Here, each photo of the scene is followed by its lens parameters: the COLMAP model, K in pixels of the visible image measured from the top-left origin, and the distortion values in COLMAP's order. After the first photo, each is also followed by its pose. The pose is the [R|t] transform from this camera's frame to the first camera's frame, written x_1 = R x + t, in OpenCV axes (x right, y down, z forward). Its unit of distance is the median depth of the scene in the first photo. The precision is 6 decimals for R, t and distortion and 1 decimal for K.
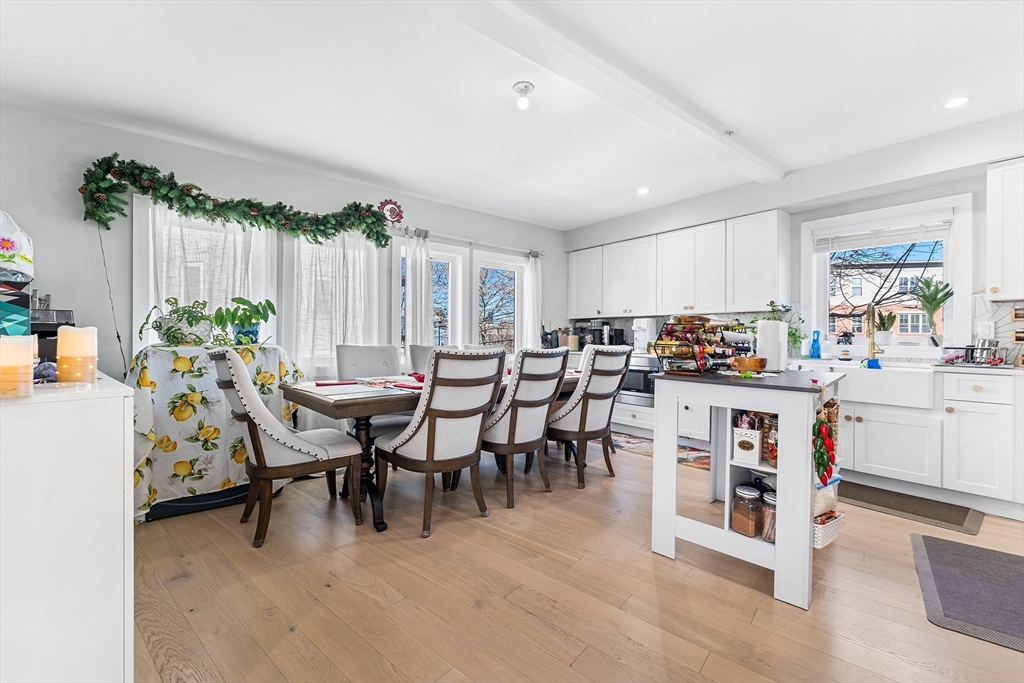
lens RADIAL K [[424.5, 0, 511.6], [0, 424.5, 336.3], [0, 0, 1]] dist [-0.000486, -0.000070]
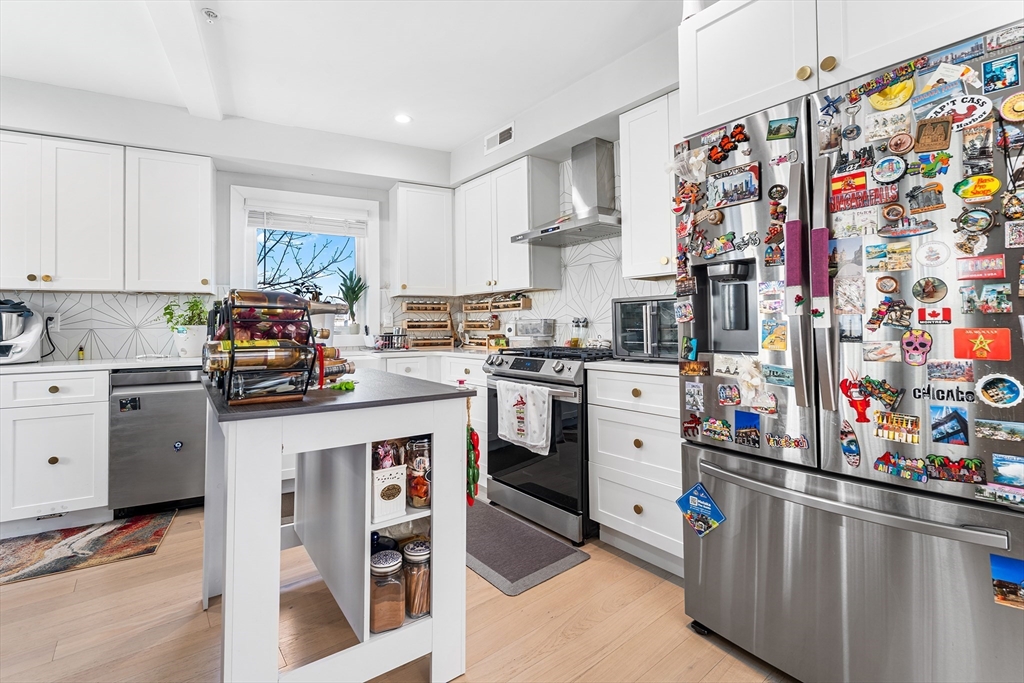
lens RADIAL K [[455.0, 0, 488.0], [0, 455.0, 314.0], [0, 0, 1]] dist [-0.001361, 0.000130]
pose [[0.190572, 0.014214, 0.981570, -0.089672], [0.011968, 0.999787, -0.016801, -0.006012], [-0.981600, 0.014949, 0.190361, 0.521323]]
